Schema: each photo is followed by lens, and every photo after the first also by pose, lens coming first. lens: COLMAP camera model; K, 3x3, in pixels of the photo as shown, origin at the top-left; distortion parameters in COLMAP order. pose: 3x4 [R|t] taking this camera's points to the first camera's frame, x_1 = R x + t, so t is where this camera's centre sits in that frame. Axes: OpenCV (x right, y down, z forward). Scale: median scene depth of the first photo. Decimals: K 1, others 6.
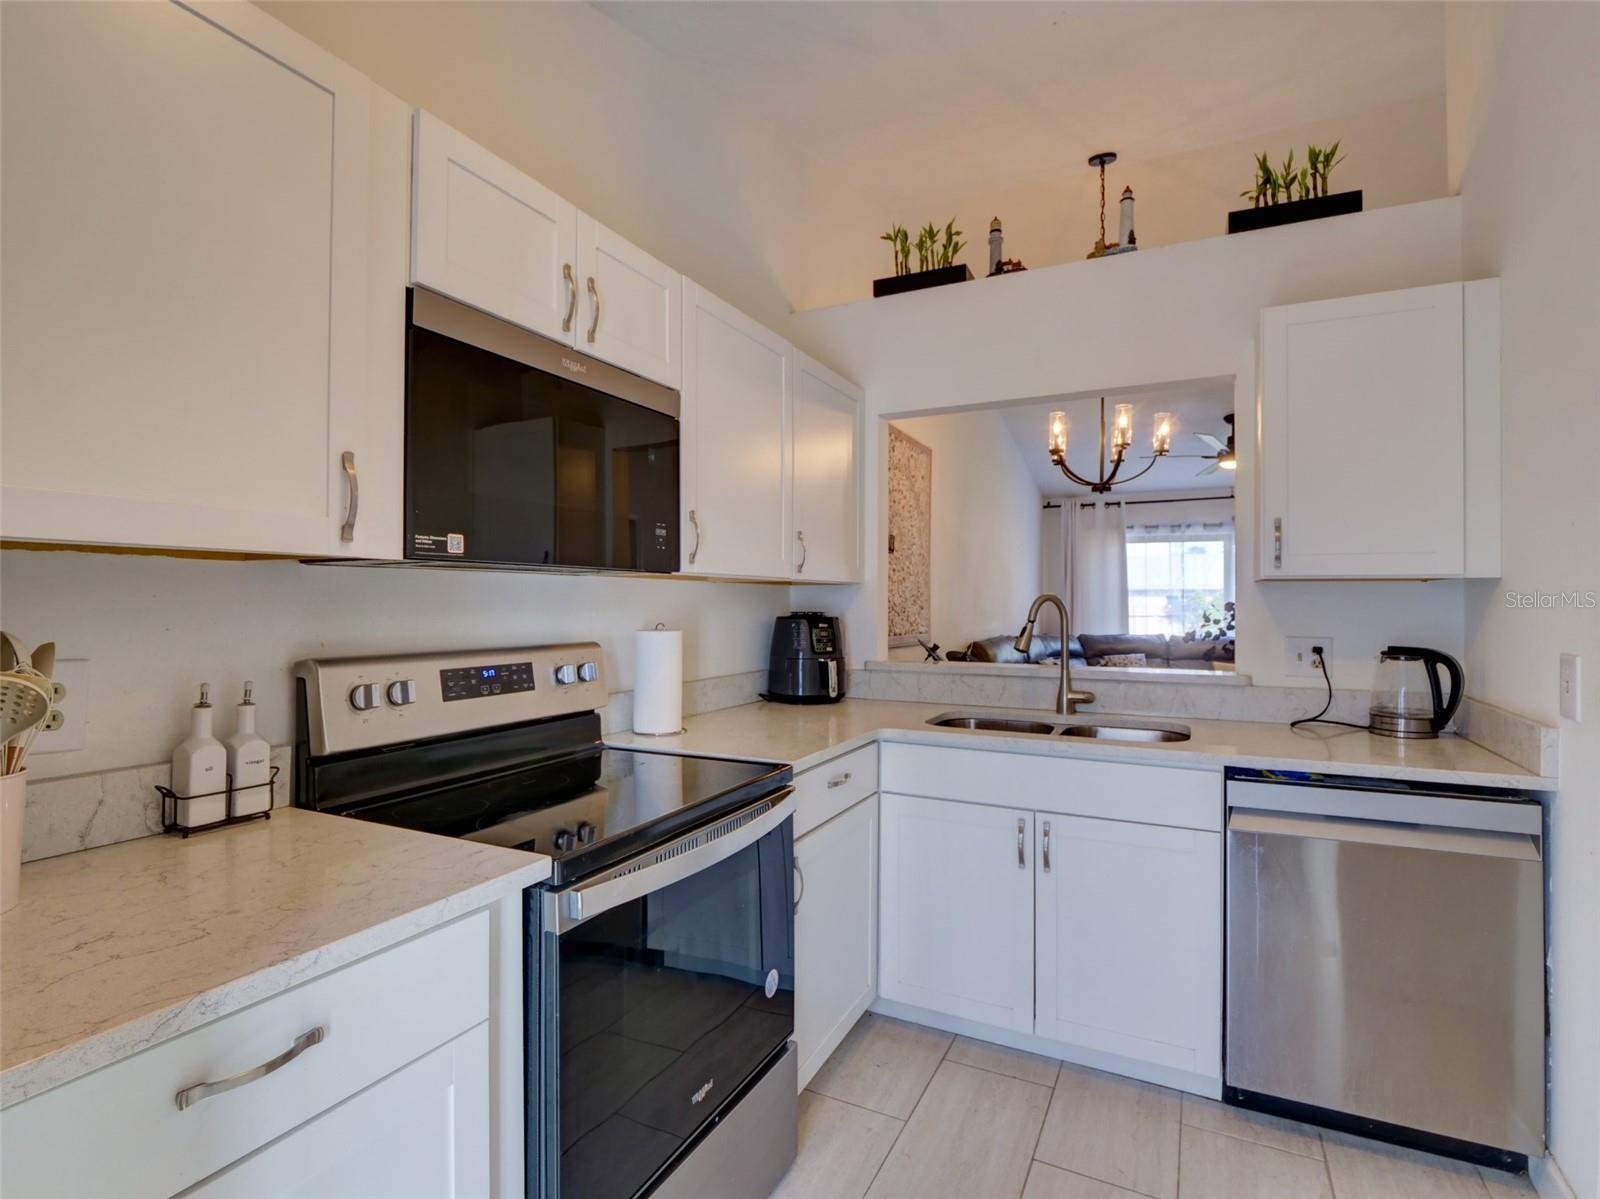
lens RADIAL K [[780.2, 0, 800.0], [0, 780.2, 599.5], [0, 0, 1]] dist [-0.012163, -0.000136]
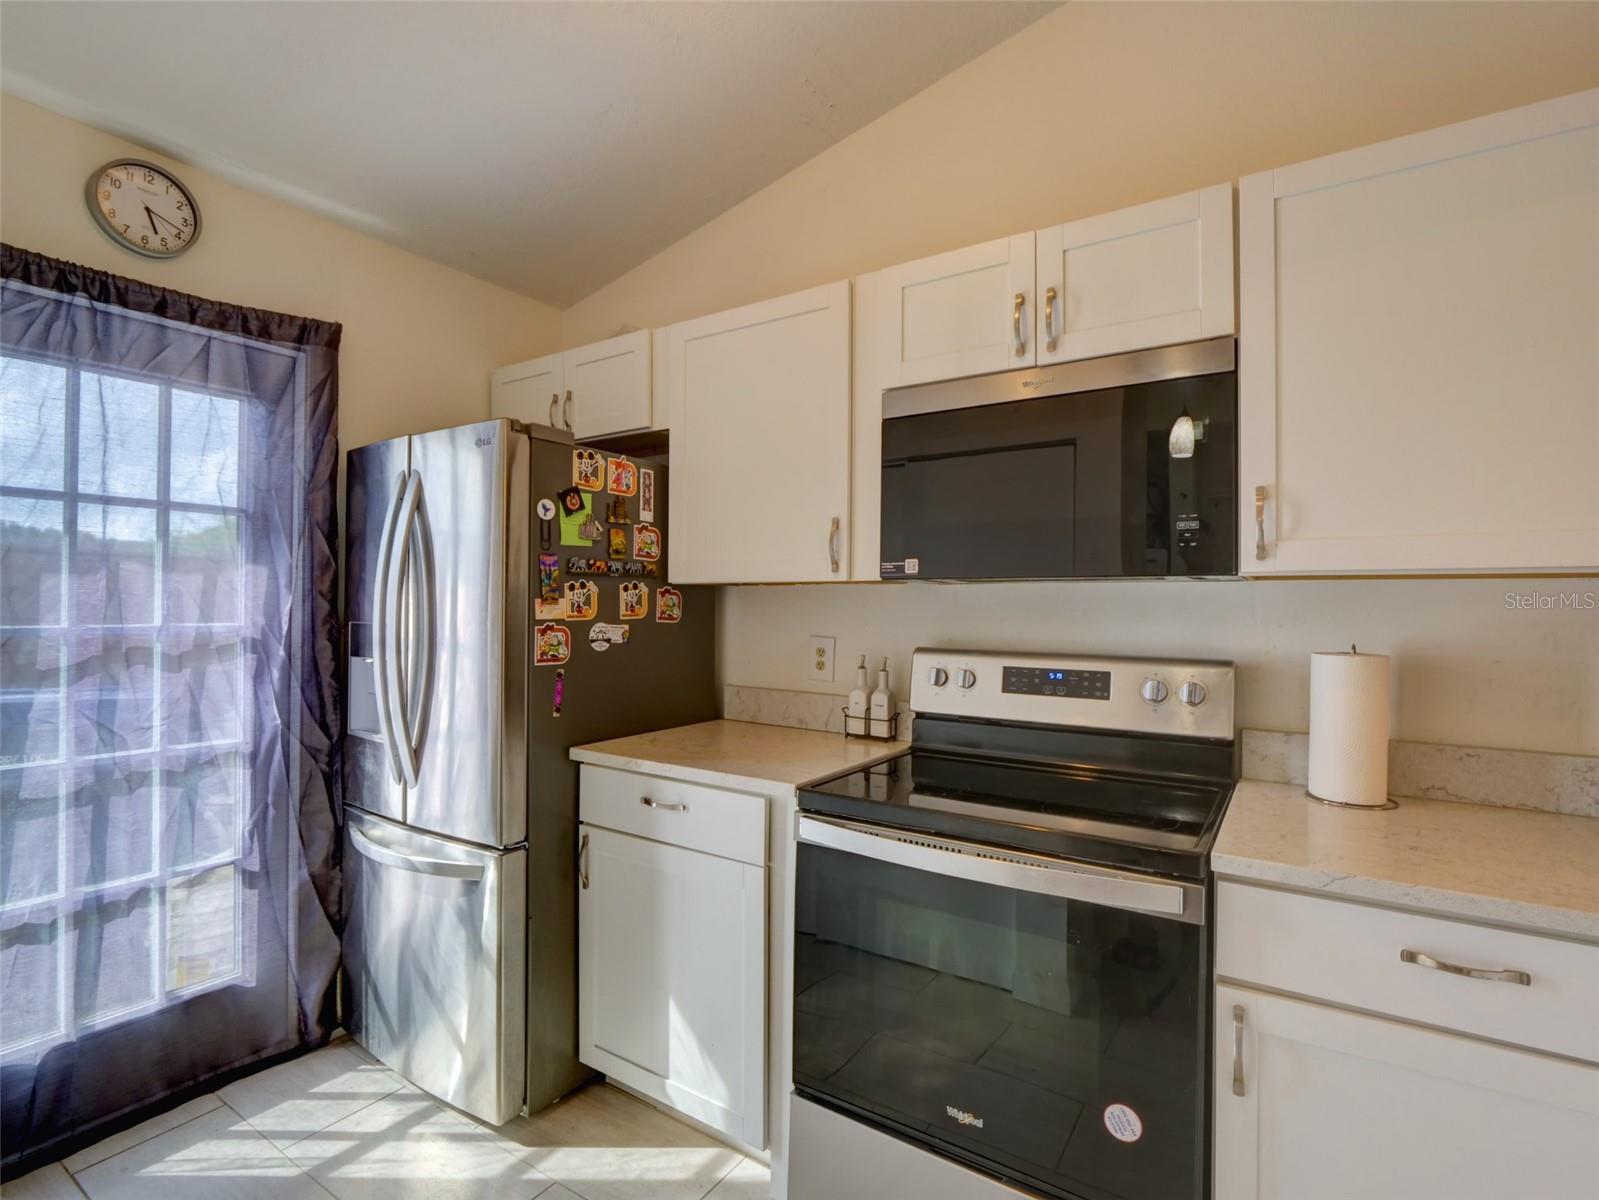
lens RADIAL K [[779.7, 0, 799.5], [0, 779.7, 600.0], [0, 0, 1]] dist [-0.012163, -0.000136]
pose [[-0.114858, -0.014277, -0.993279, 0.784174], [-0.008205, 0.999876, -0.013423, 0.005751], [0.993348, 0.006608, -0.114961, 0.817728]]
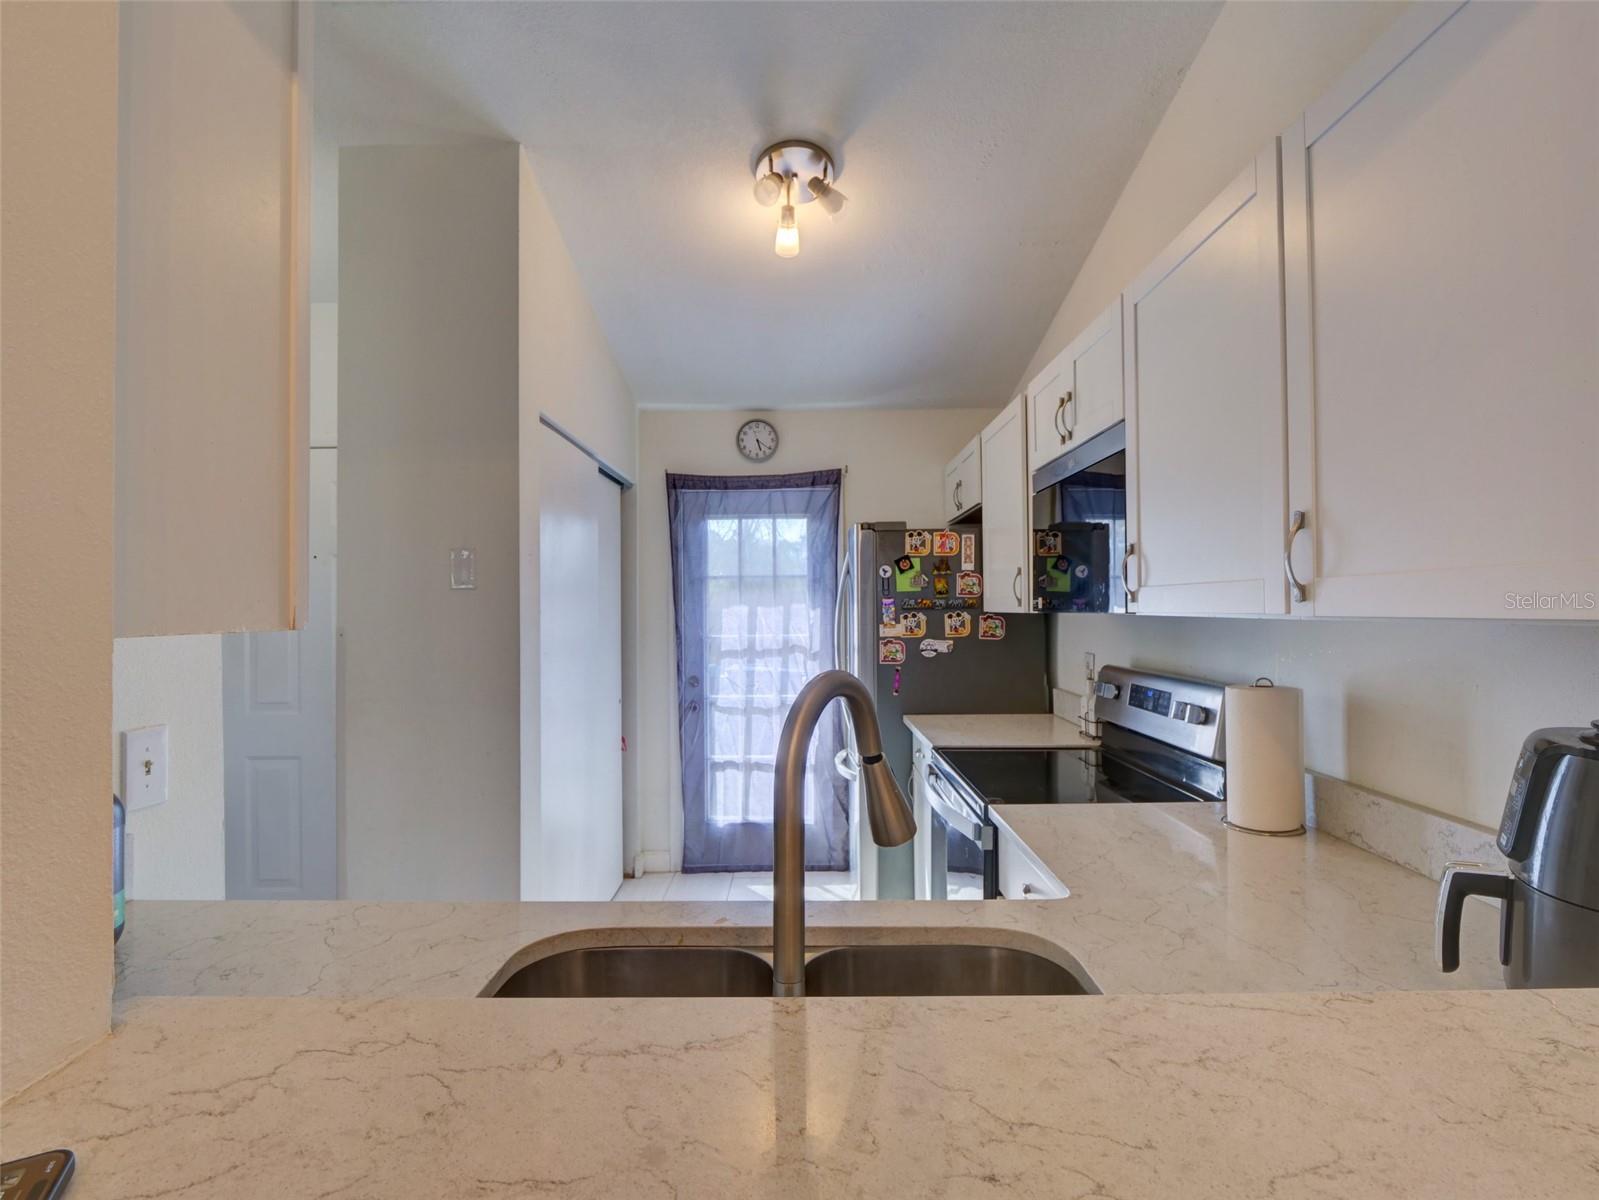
lens RADIAL K [[779.7, 0, 799.5], [0, 779.7, 600.0], [0, 0, 1]] dist [-0.012163, -0.000136]
pose [[-0.894415, -0.005057, -0.447209, 0.743806], [0.000871, 0.999914, -0.013050, -0.048389], [0.447236, -0.012062, -0.894335, 2.049907]]
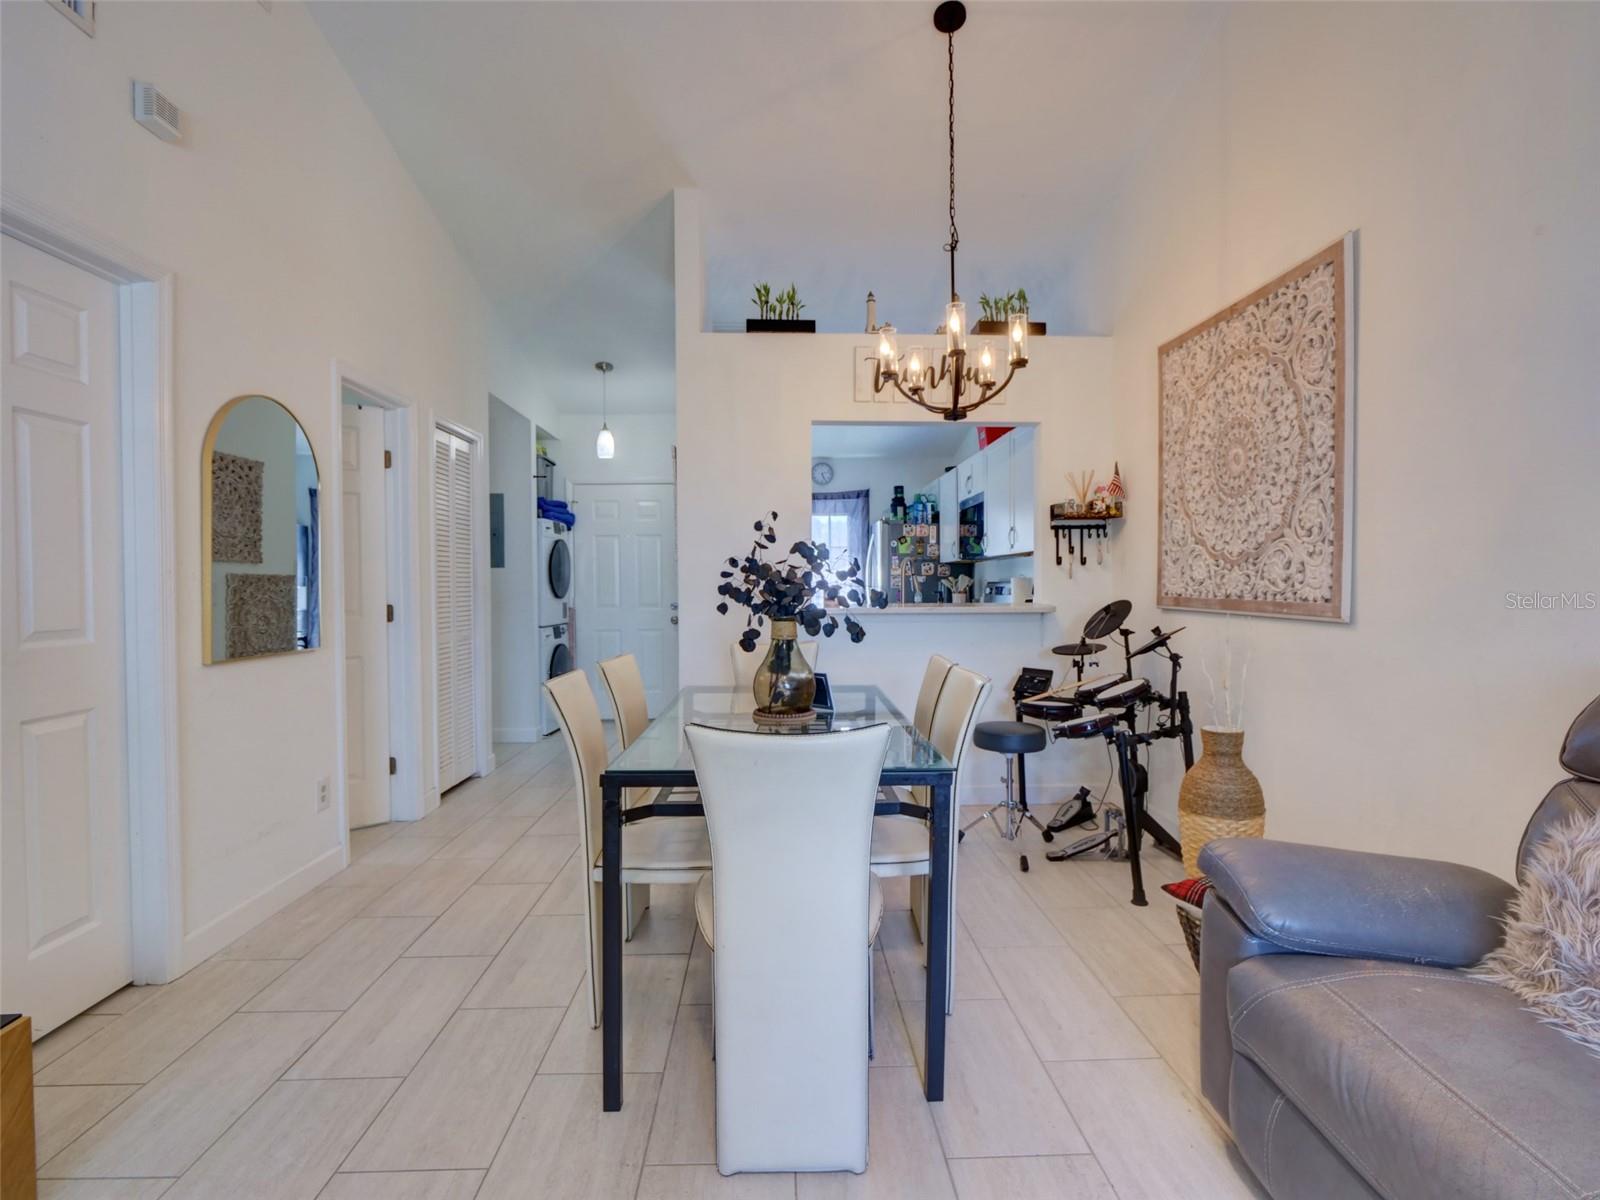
lens RADIAL K [[780.2, 0, 800.0], [0, 780.2, 600.0], [0, 0, 1]] dist [-0.012163, -0.000136]
pose [[-0.874426, 0.007384, -0.485102, 2.216695], [-0.000394, 0.999873, 0.015930, 0.097805], [0.485158, 0.014121, -0.874312, 3.895616]]
